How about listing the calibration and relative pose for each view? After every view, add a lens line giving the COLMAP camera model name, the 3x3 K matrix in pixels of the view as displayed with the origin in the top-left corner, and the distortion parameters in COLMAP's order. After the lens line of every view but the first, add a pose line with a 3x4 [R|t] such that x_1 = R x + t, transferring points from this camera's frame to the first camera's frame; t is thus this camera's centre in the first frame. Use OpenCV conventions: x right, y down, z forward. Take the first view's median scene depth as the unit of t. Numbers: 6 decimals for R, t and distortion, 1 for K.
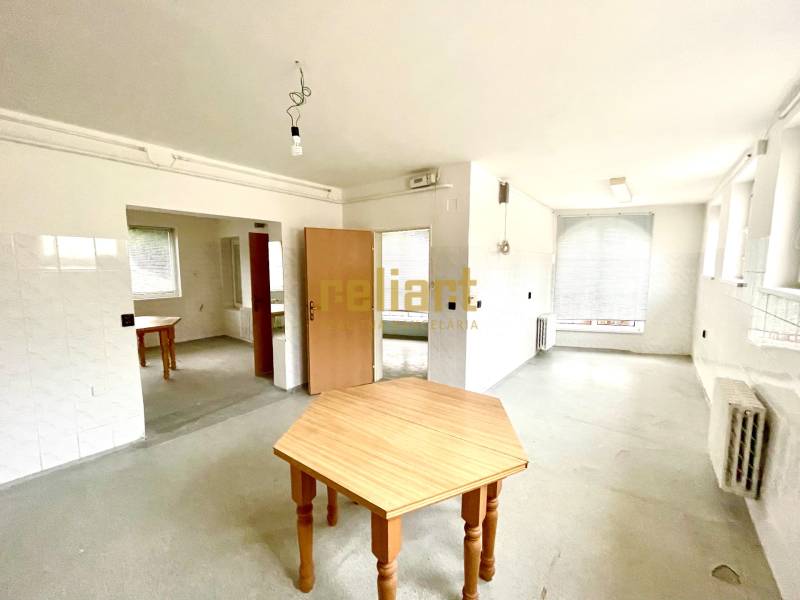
lens RADIAL K [[322.7, 0, 397.3], [0, 322.7, 301.2], [0, 0, 1]] dist [-0.001931, -0.000116]
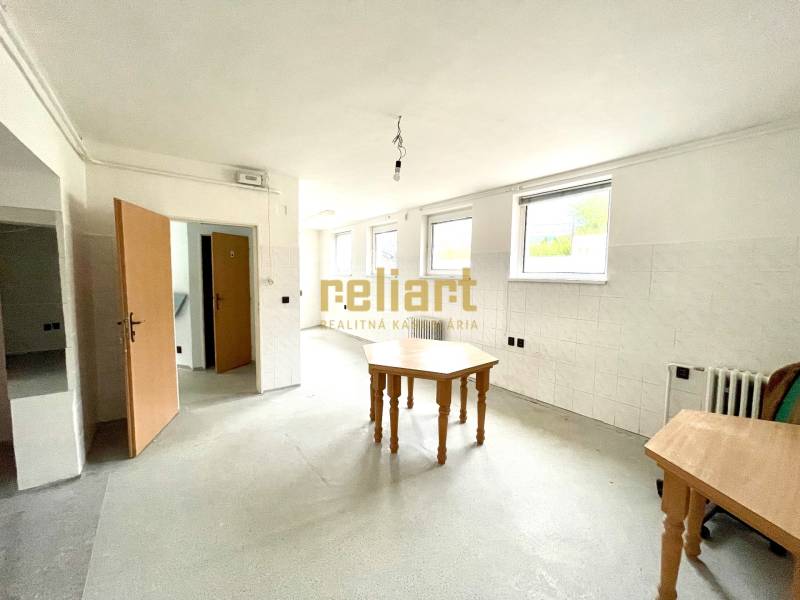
lens RADIAL K [[322.7, 0, 398.0], [0, 322.7, 297.9], [0, 0, 1]] dist [-0.001931, -0.000116]
pose [[0.252101, -0.066565, 0.965409, -0.810590], [0.096751, 0.994366, 0.043296, -0.003350], [-0.962852, 0.082490, 0.257121, 0.333975]]
